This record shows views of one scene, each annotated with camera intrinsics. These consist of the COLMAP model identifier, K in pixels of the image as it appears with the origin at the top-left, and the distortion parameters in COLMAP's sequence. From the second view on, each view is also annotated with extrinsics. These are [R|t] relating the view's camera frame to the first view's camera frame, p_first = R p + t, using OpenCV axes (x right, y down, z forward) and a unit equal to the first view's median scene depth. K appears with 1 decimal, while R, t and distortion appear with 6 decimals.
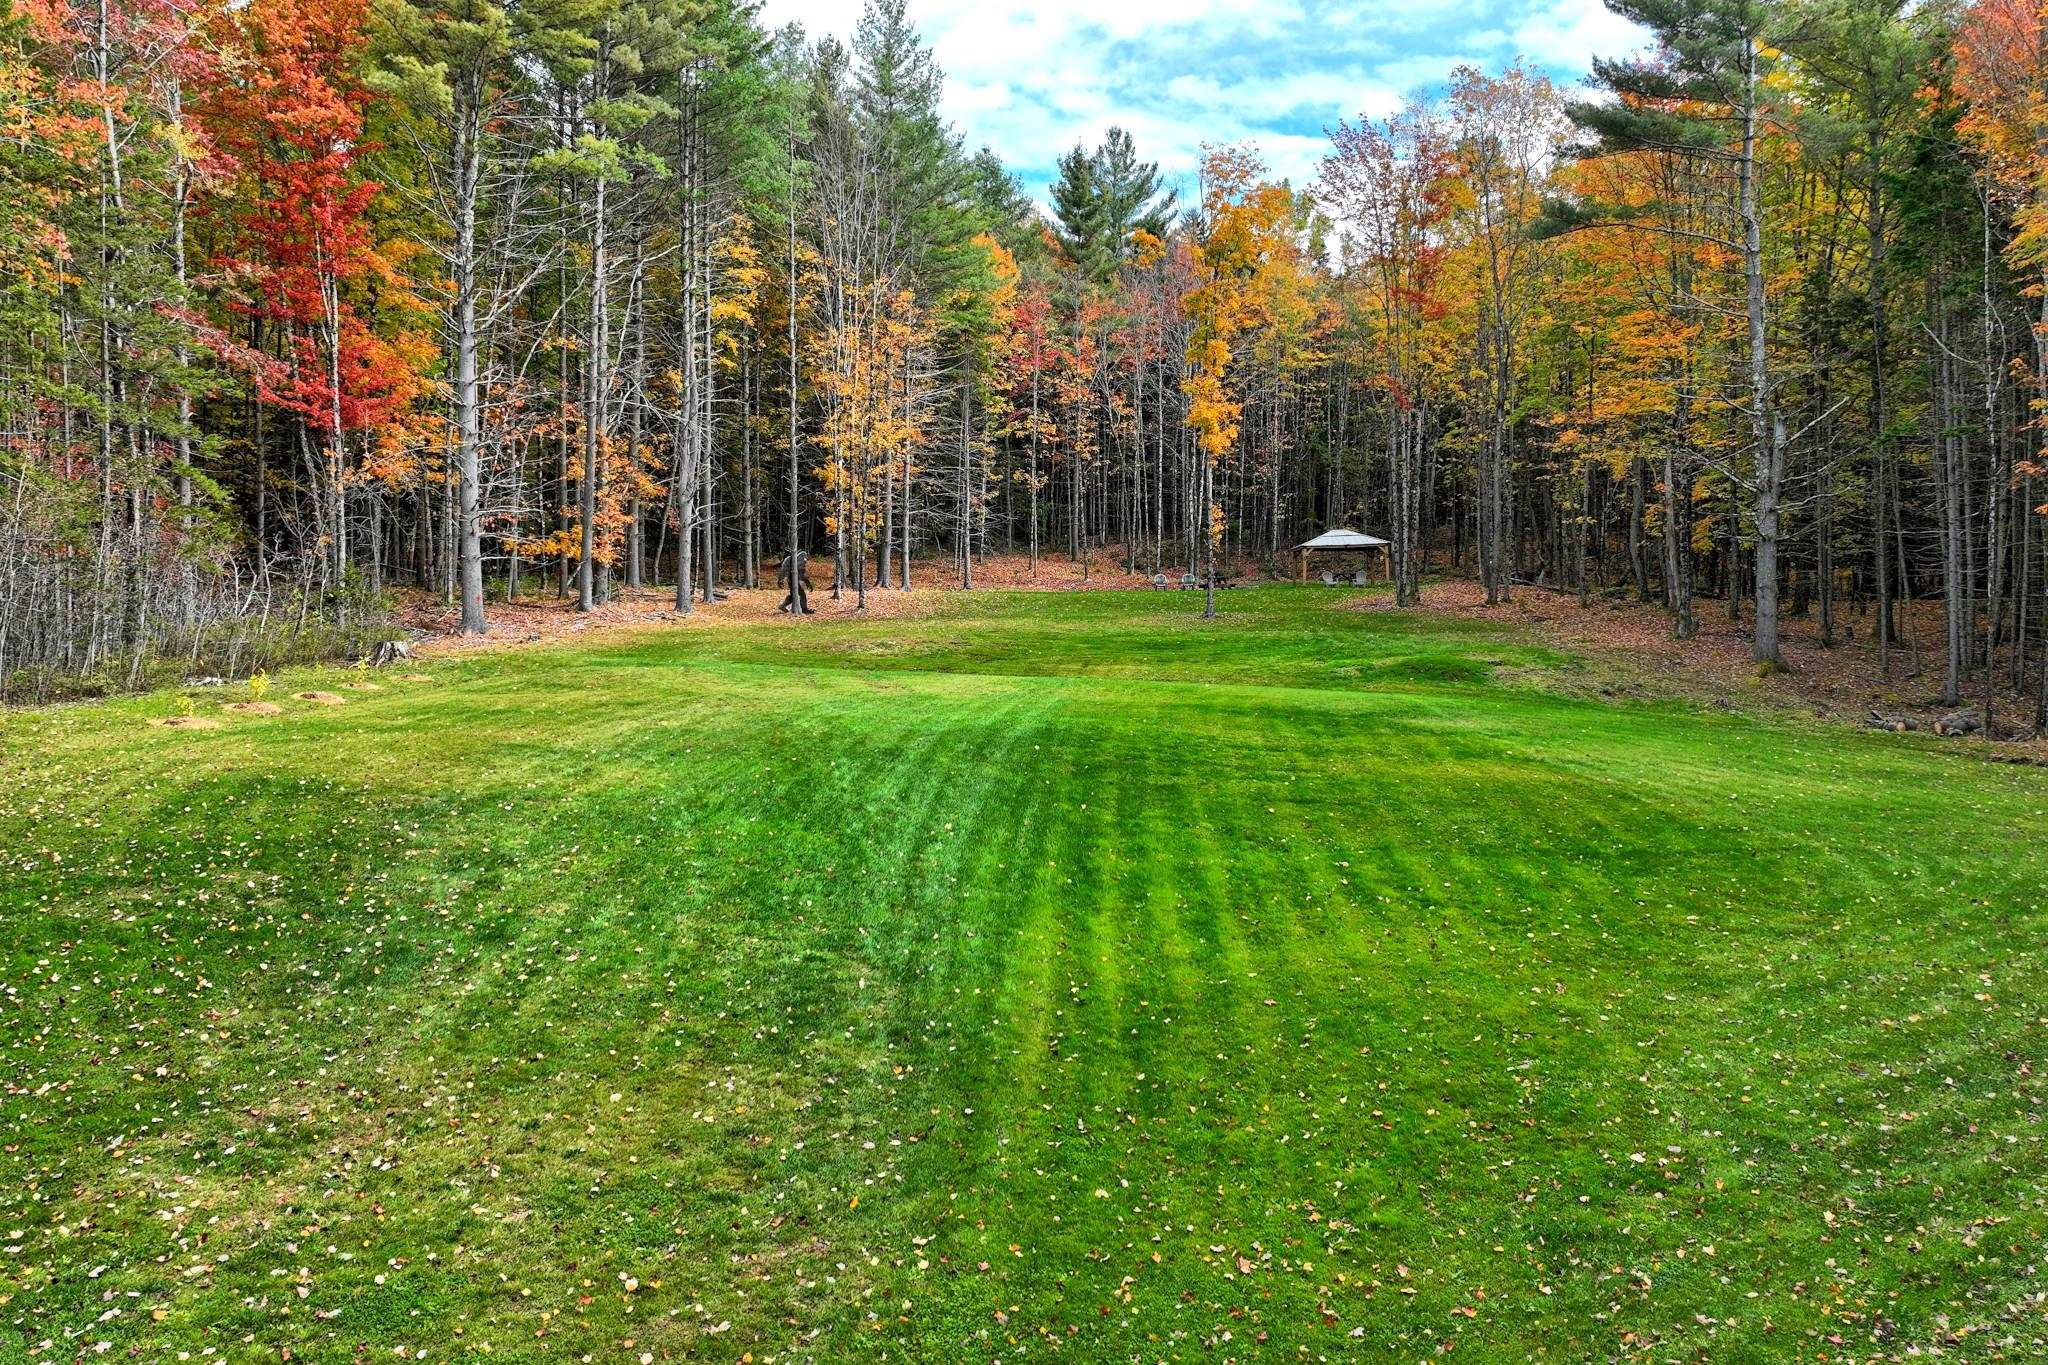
lens RADIAL K [[1716.1, 0, 1024.0], [0, 1716.1, 682.5], [0, 0, 1]] dist [-0.016727, 0.033108]
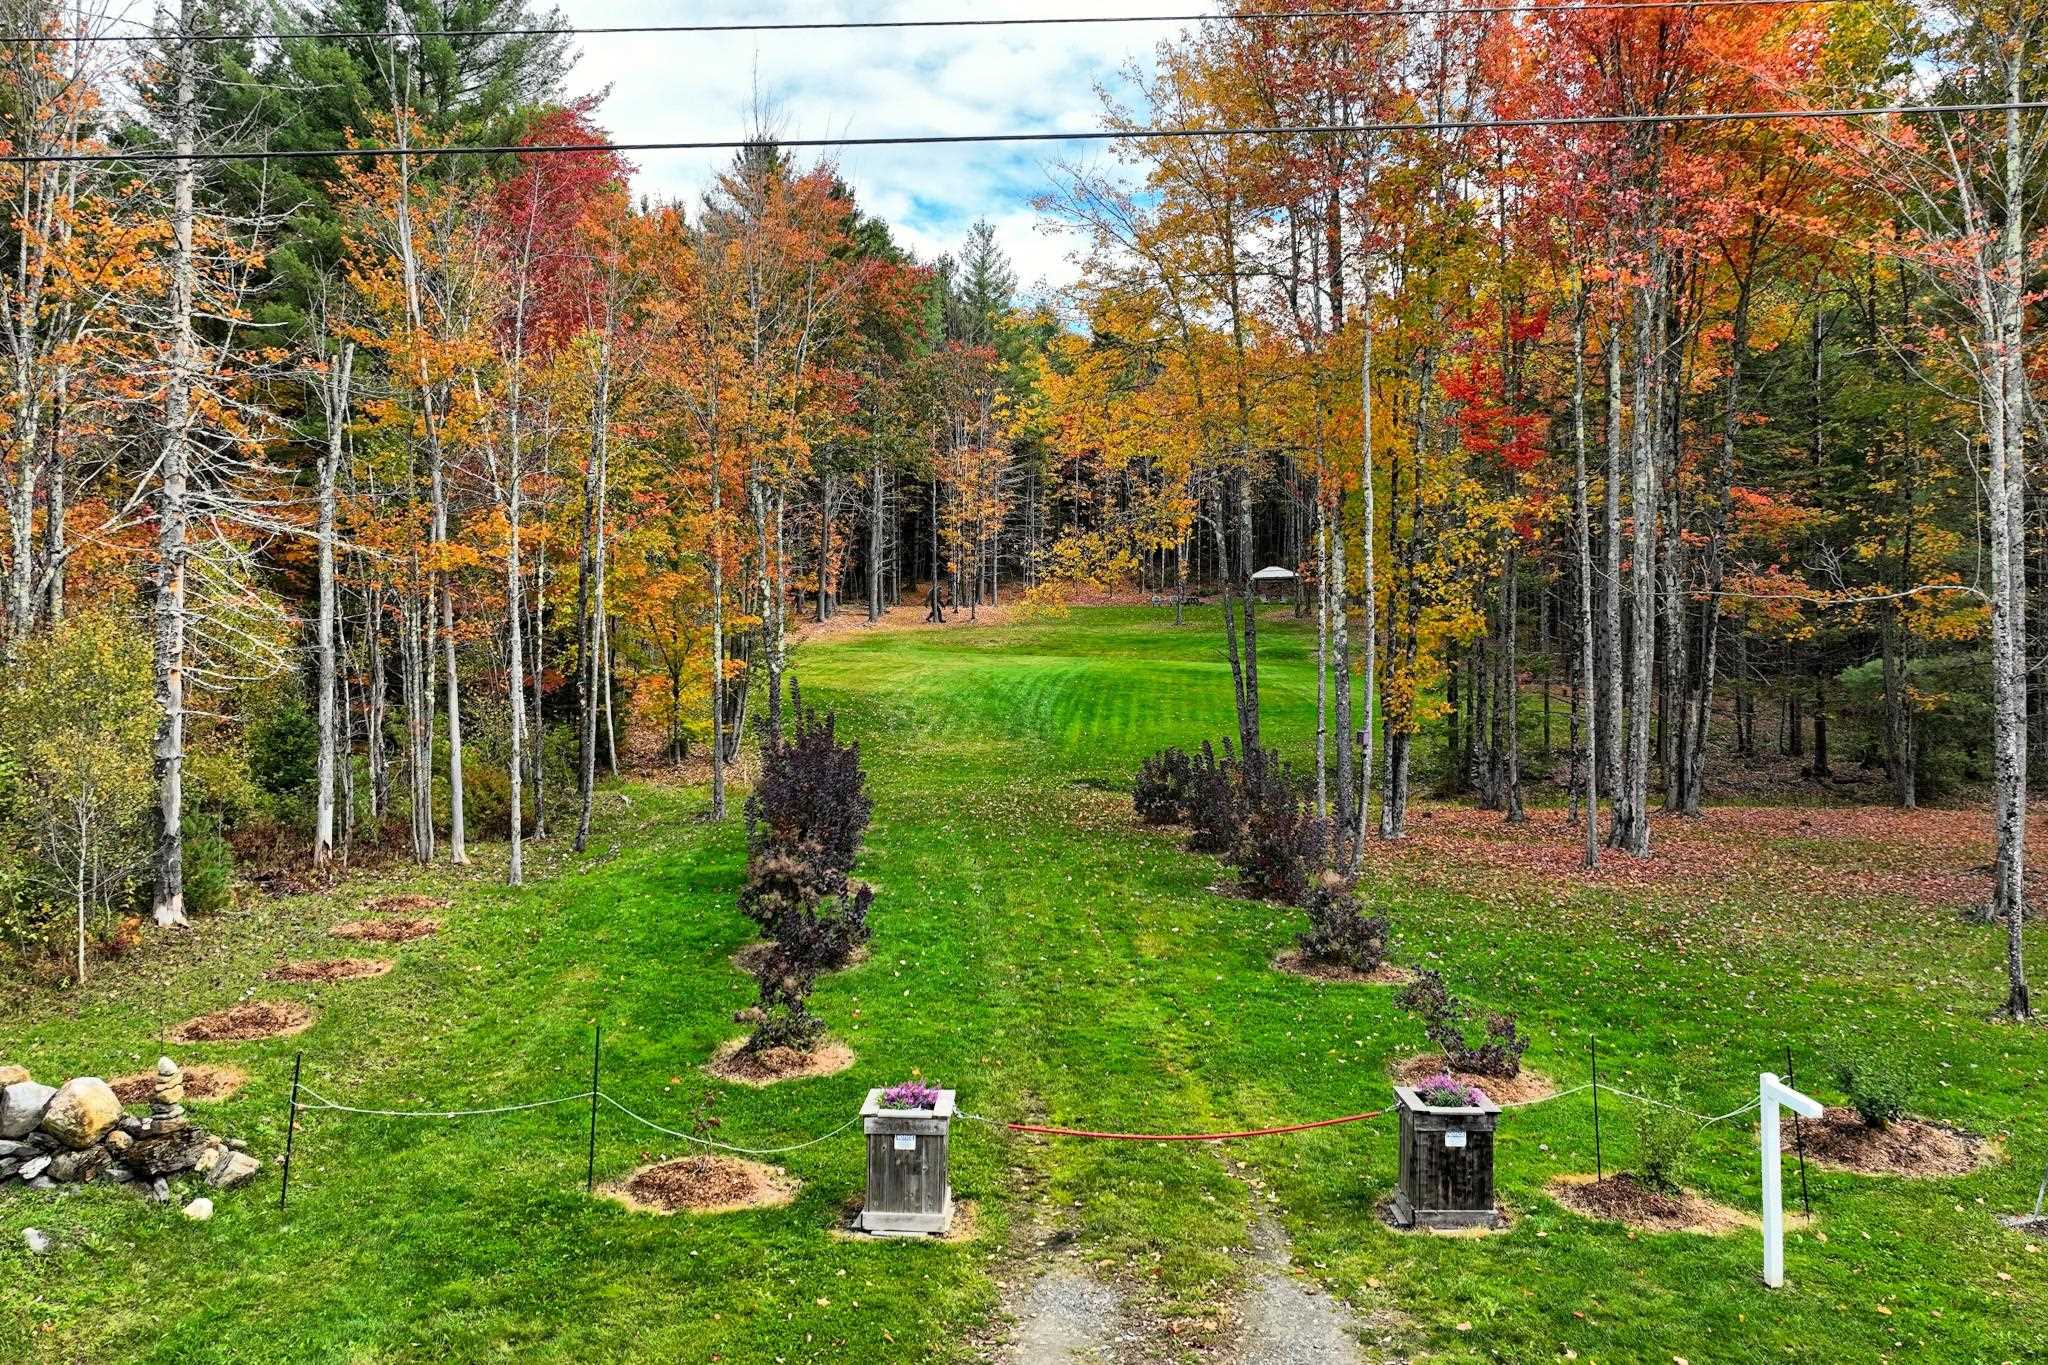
lens RADIAL K [[1716.1, 0, 1024.0], [0, 1716.1, 682.5], [0, 0, 1]] dist [-0.016727, 0.033108]
pose [[0.999689, 0.000673, -0.024932, -0.002585], [-0.000618, 0.999997, 0.002219, 0.013419], [0.024933, -0.002203, 0.999687, -0.605868]]
